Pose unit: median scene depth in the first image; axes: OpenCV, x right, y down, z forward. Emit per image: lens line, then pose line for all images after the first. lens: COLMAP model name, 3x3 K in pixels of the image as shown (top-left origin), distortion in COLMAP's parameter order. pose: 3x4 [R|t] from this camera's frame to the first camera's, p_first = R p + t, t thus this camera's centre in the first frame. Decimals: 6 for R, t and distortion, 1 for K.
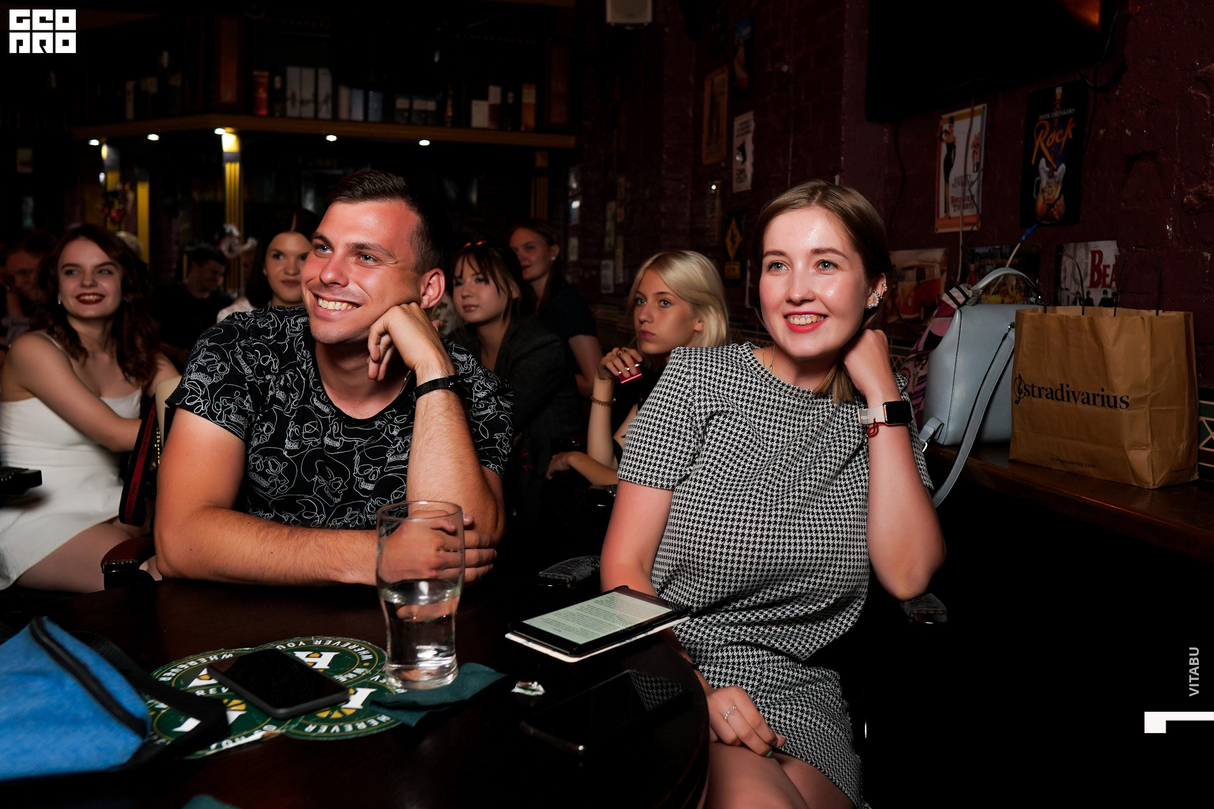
lens RADIAL K [[1019.6, 0, 607.0], [0, 1019.6, 404.5], [0, 0, 1]] dist [-0.051569, 0.012275]
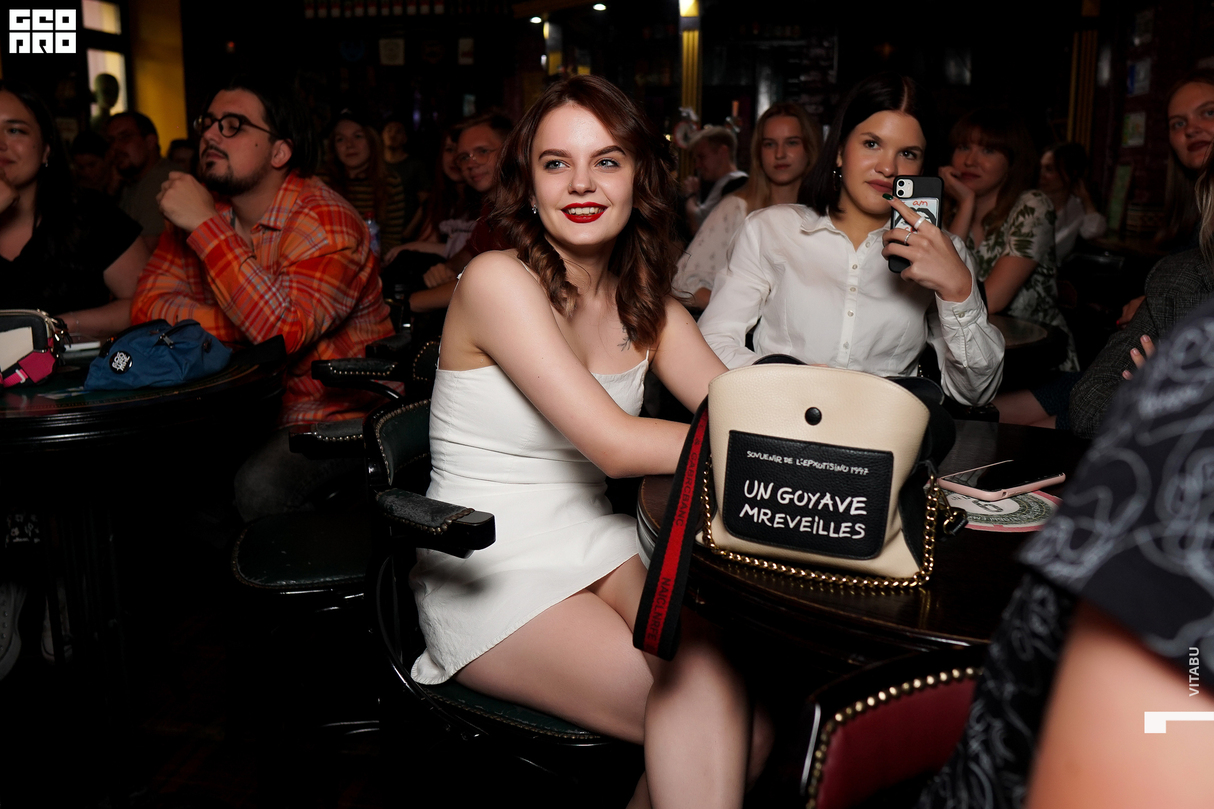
lens RADIAL K [[1019.6, 0, 607.0], [0, 1019.6, 404.5], [0, 0, 1]] dist [-0.051569, 0.012275]
pose [[0.926633, 0.067115, -0.369927, -0.107577], [-0.028466, 0.993637, 0.108969, -0.023131], [0.374887, -0.090444, 0.922648, 0.179489]]
